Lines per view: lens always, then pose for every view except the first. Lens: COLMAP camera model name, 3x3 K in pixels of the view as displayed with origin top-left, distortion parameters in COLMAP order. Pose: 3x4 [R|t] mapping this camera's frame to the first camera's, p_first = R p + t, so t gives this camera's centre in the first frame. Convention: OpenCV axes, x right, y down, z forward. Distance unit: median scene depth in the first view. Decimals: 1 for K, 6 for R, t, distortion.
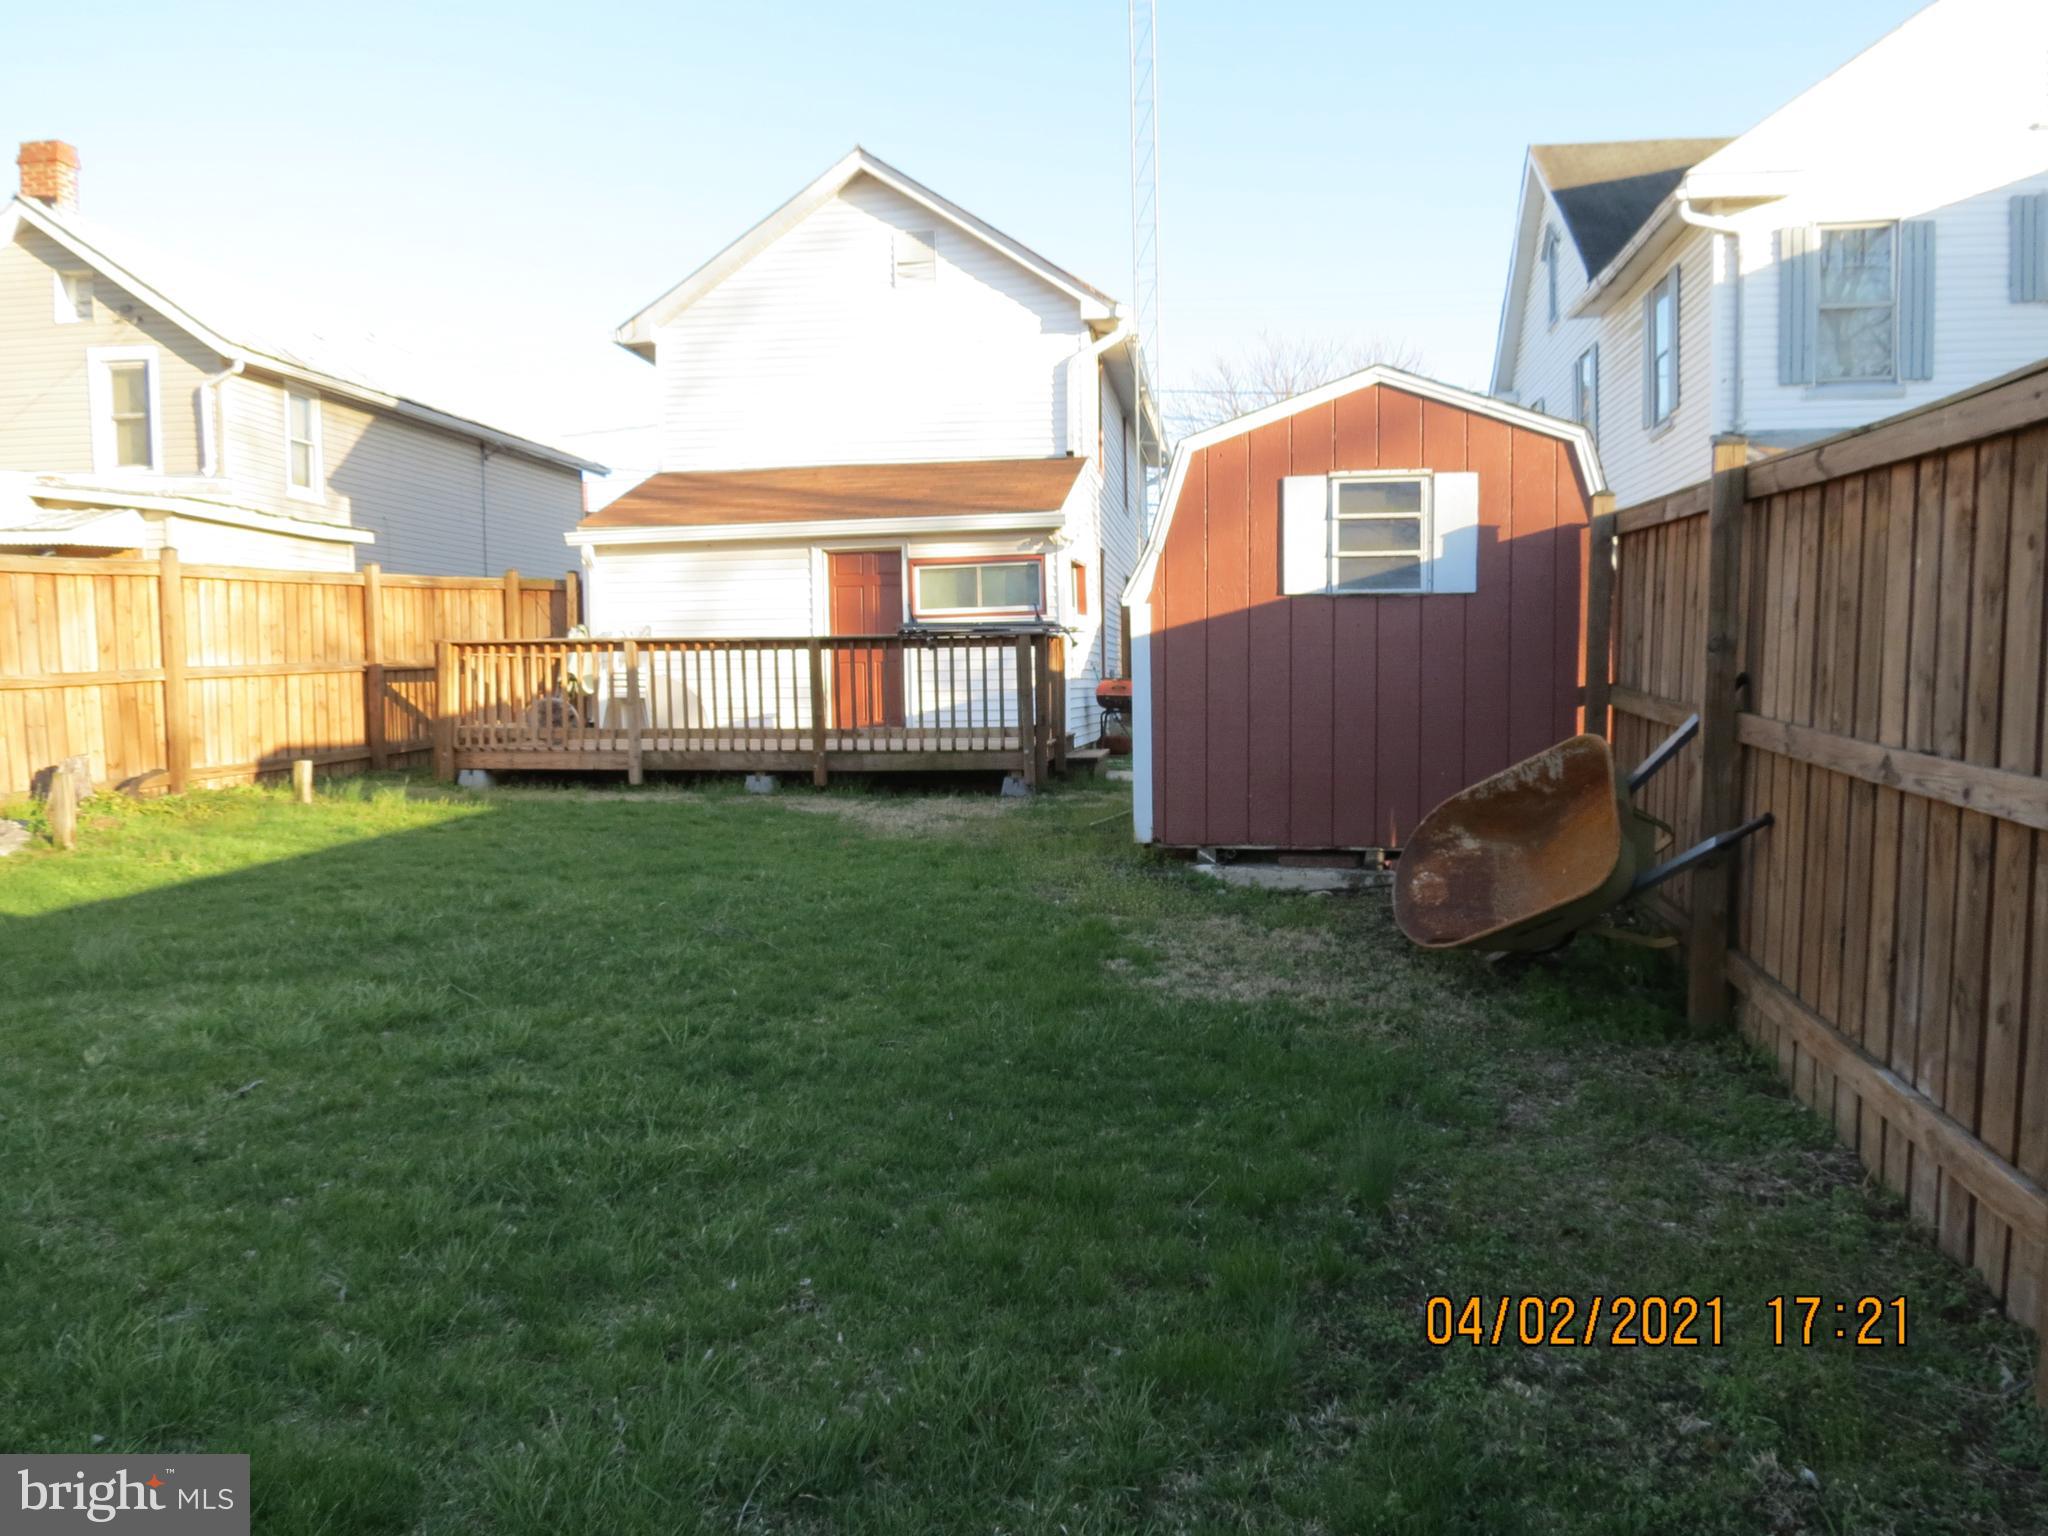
lens RADIAL K [[1525.2, 0, 1026.9], [0, 1525.2, 784.8], [0, 0, 1]] dist [-0.020617, -0.003894]
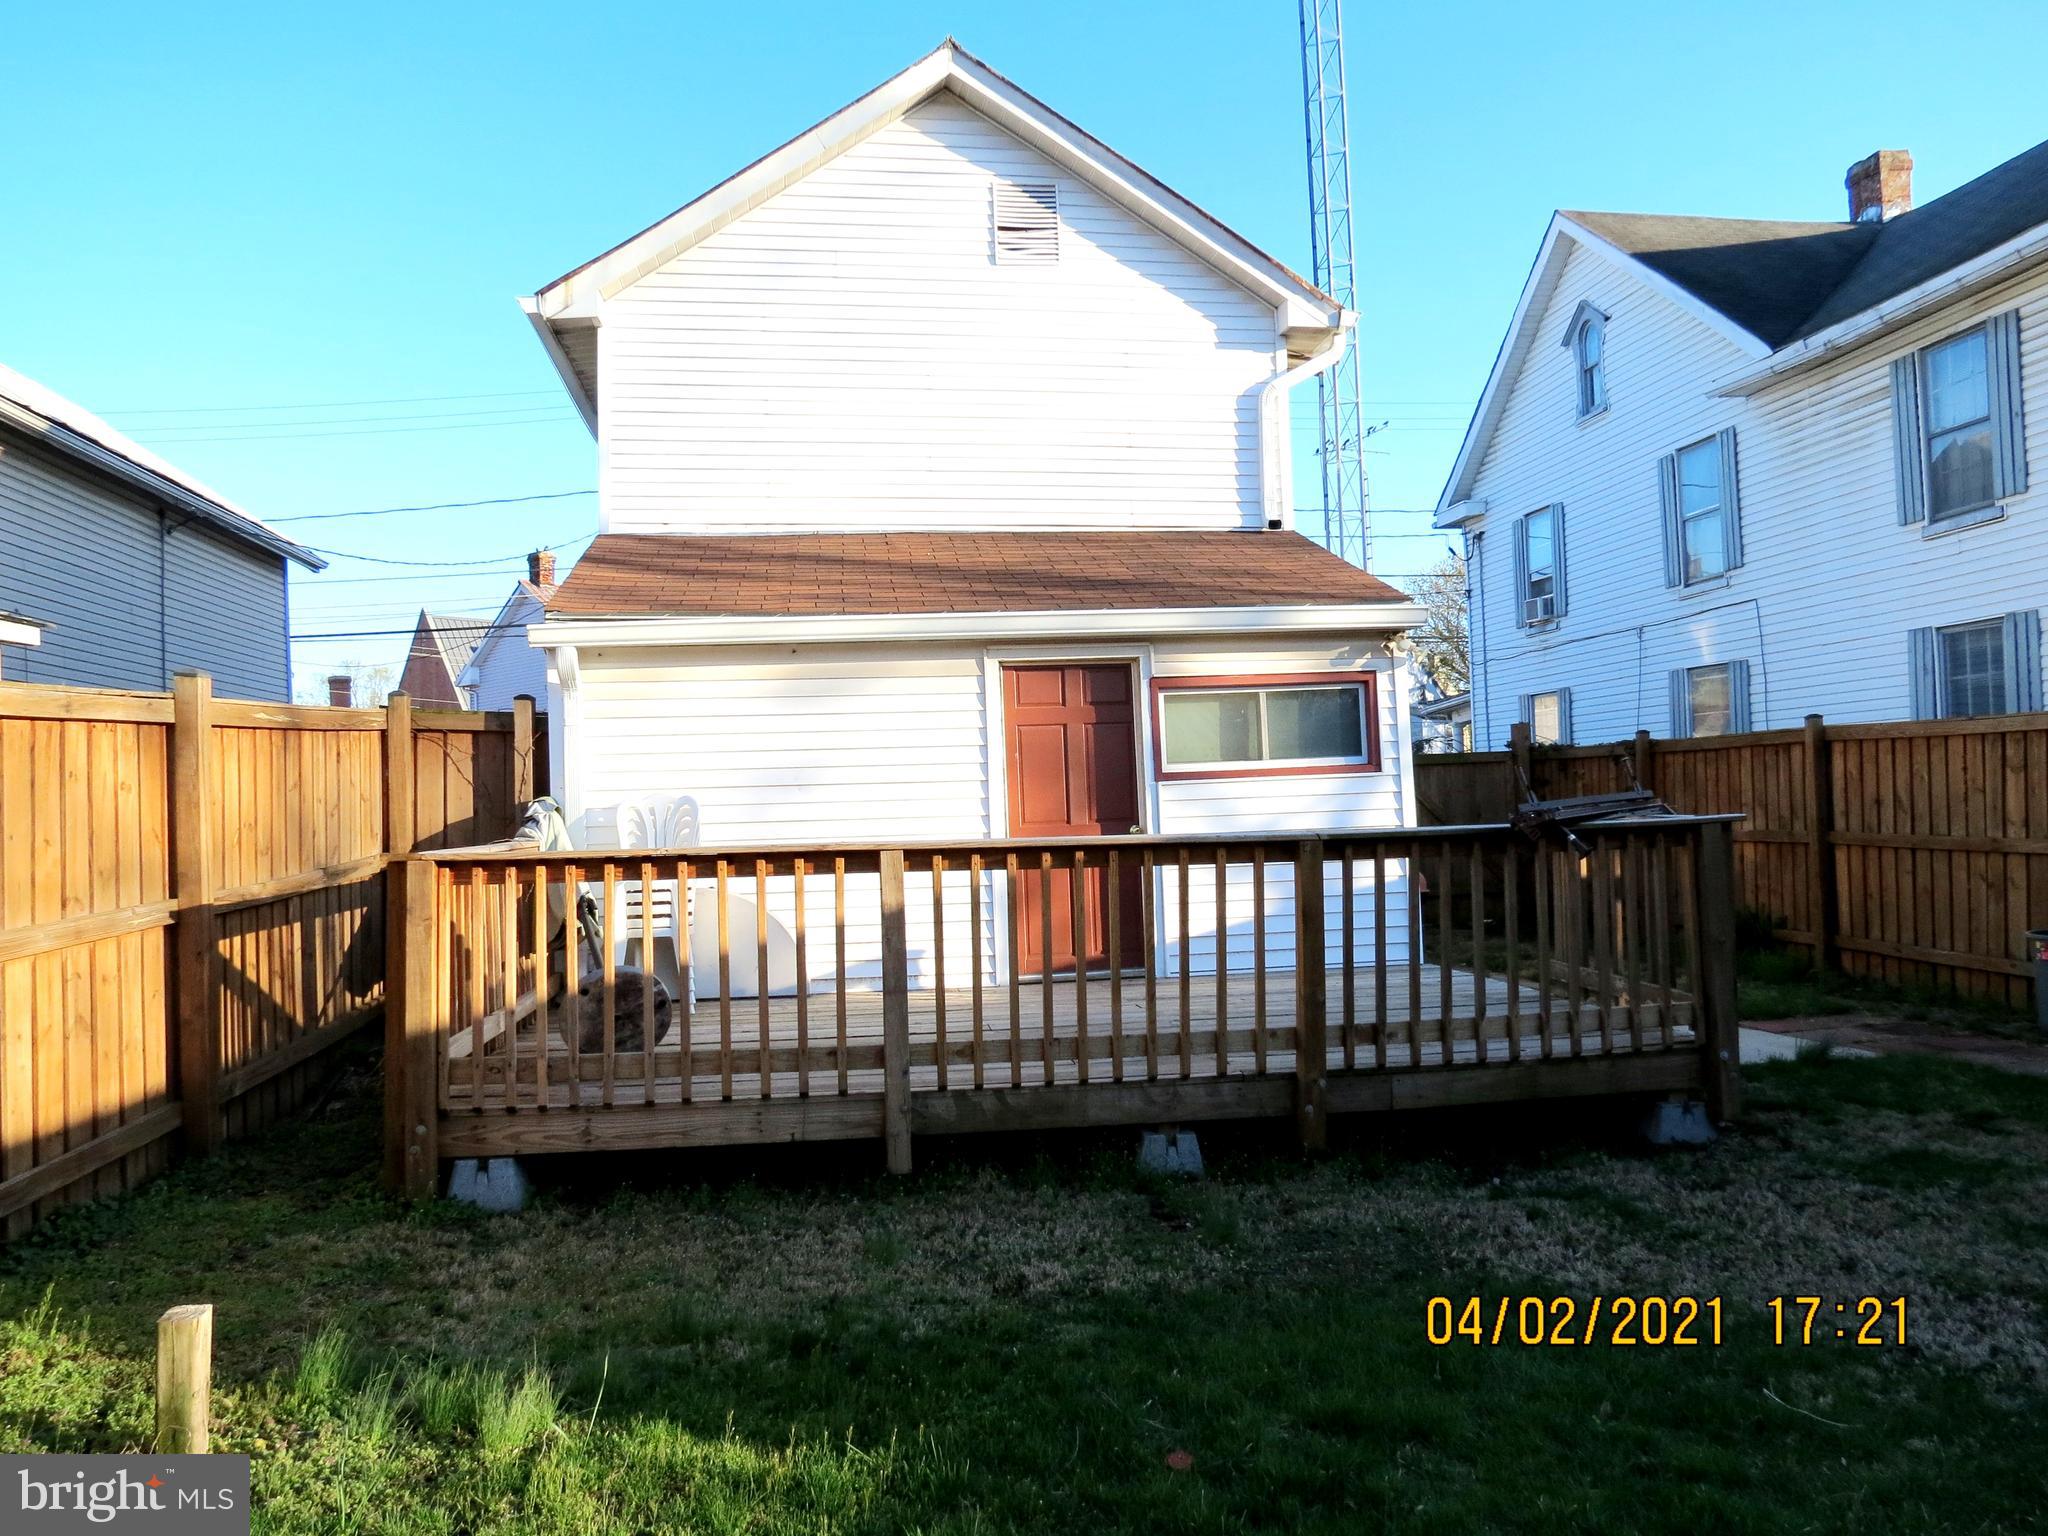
lens RADIAL K [[1470.0, 0, 1027.6], [0, 1470.0, 772.2], [0, 0, 1]] dist [-0.023914, 0.002260]
pose [[0.959034, -0.010772, 0.283087, -0.297477], [0.036963, 0.995492, -0.087341, -0.067492], [-0.280870, 0.094227, 0.955109, 0.498388]]
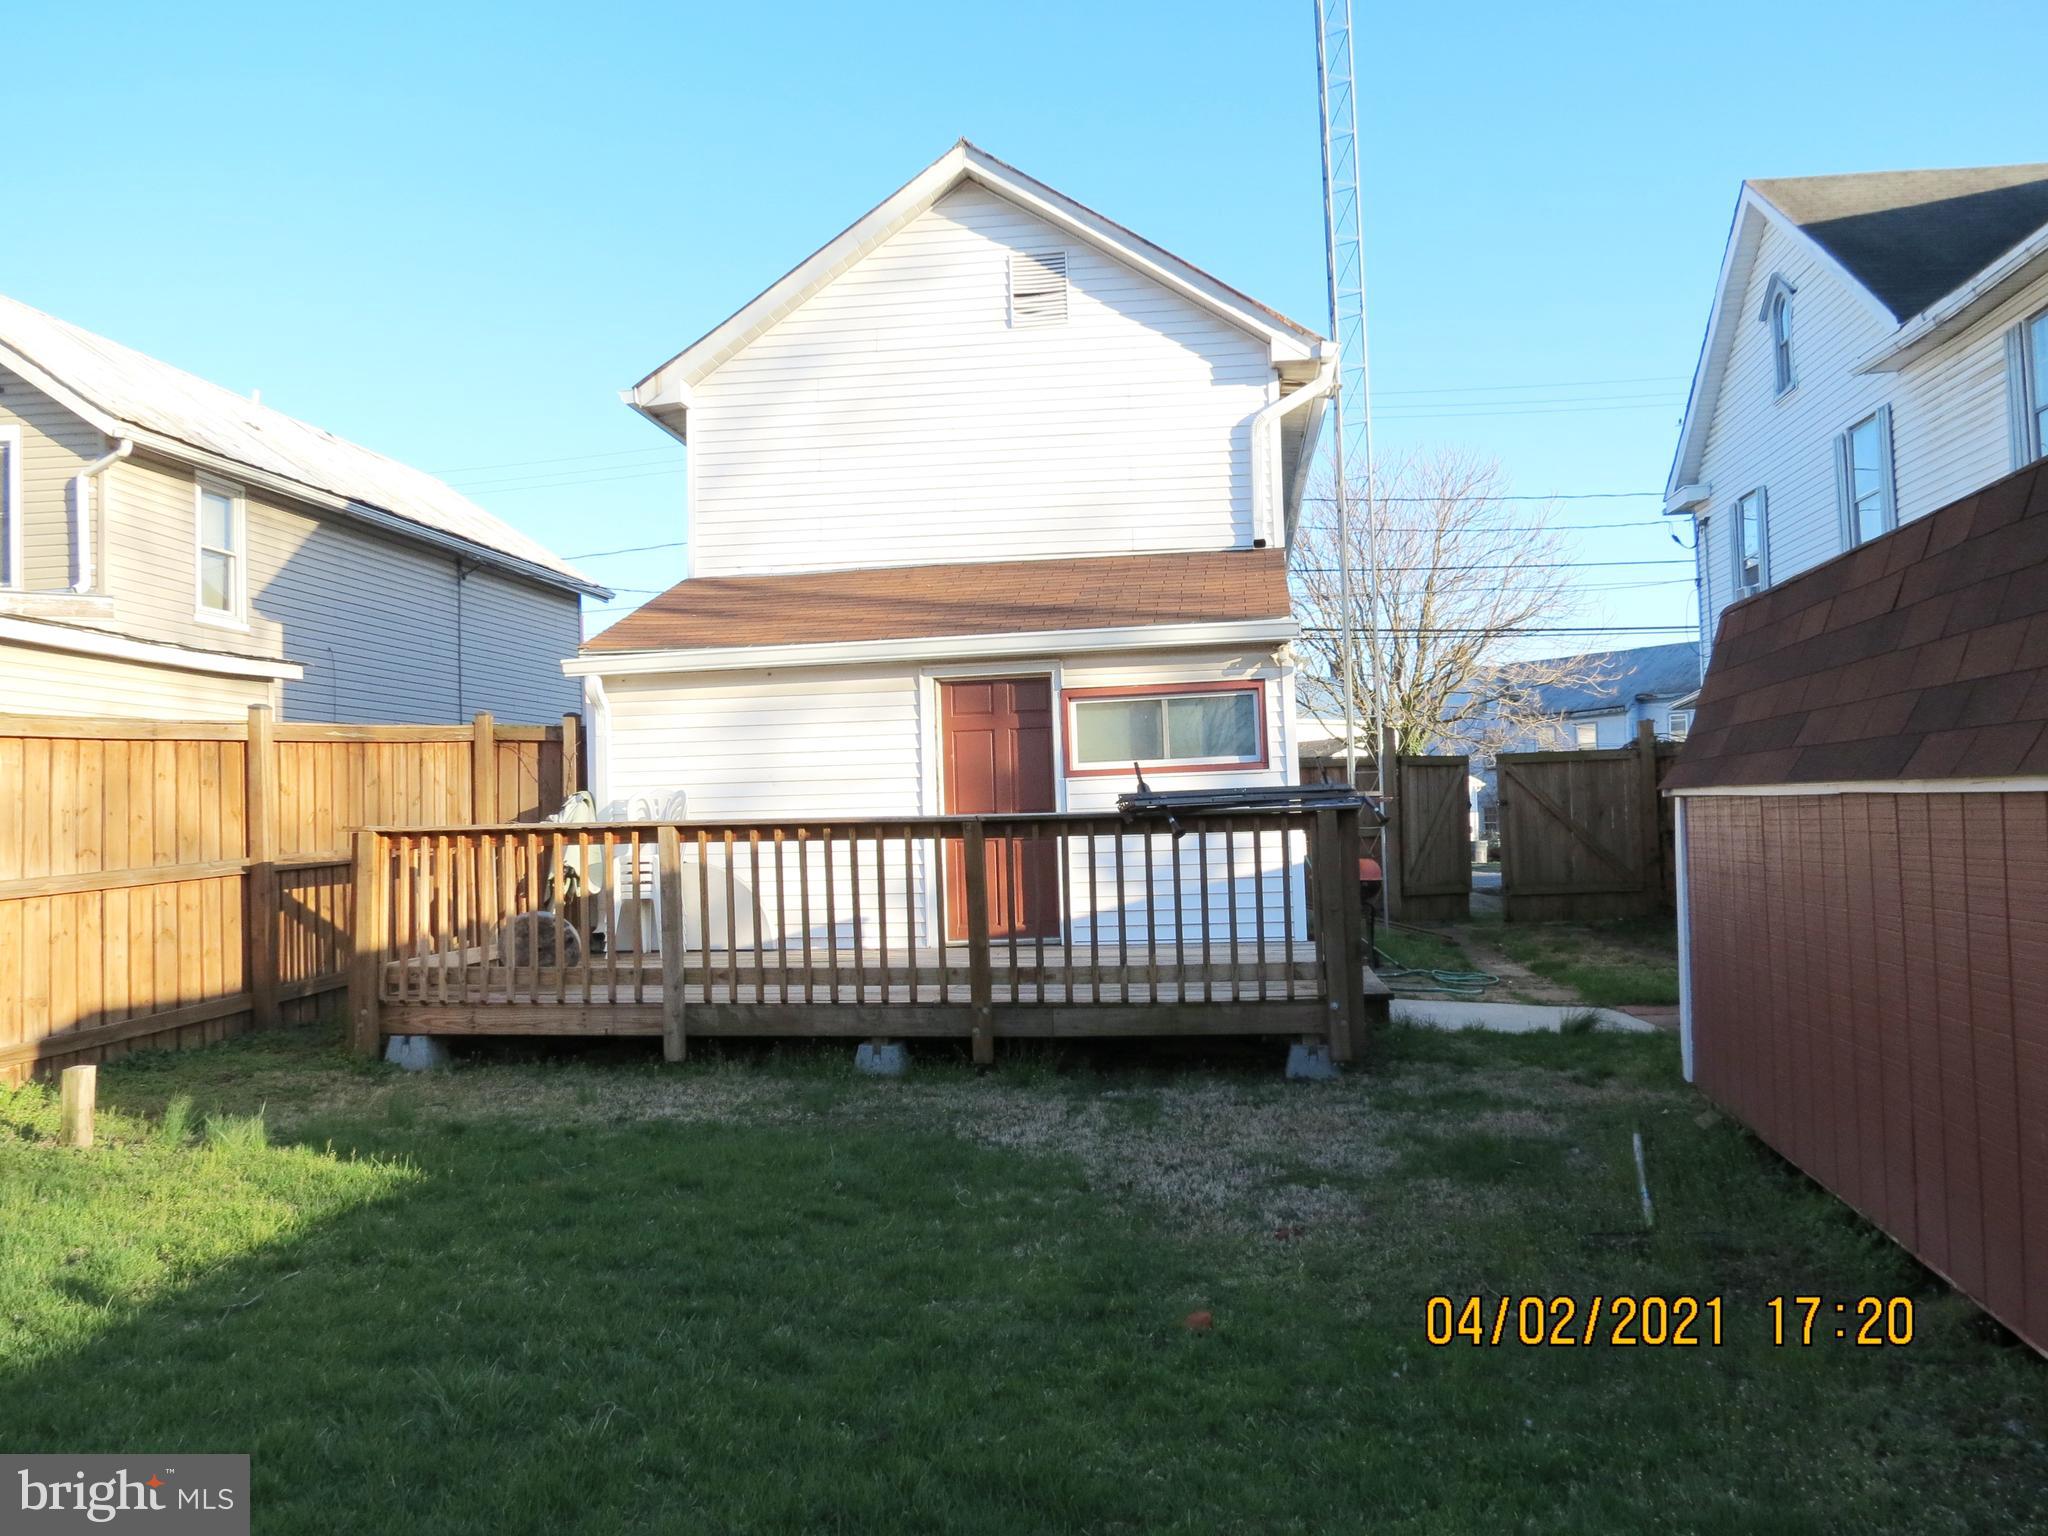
lens RADIAL K [[1525.2, 0, 1026.9], [0, 1525.2, 784.8], [0, 0, 1]] dist [-0.020617, -0.003894]
pose [[0.999868, -0.014339, 0.007651, -0.103808], [0.014952, 0.996075, -0.087244, -0.047947], [-0.006370, 0.087347, 0.996158, 0.333379]]
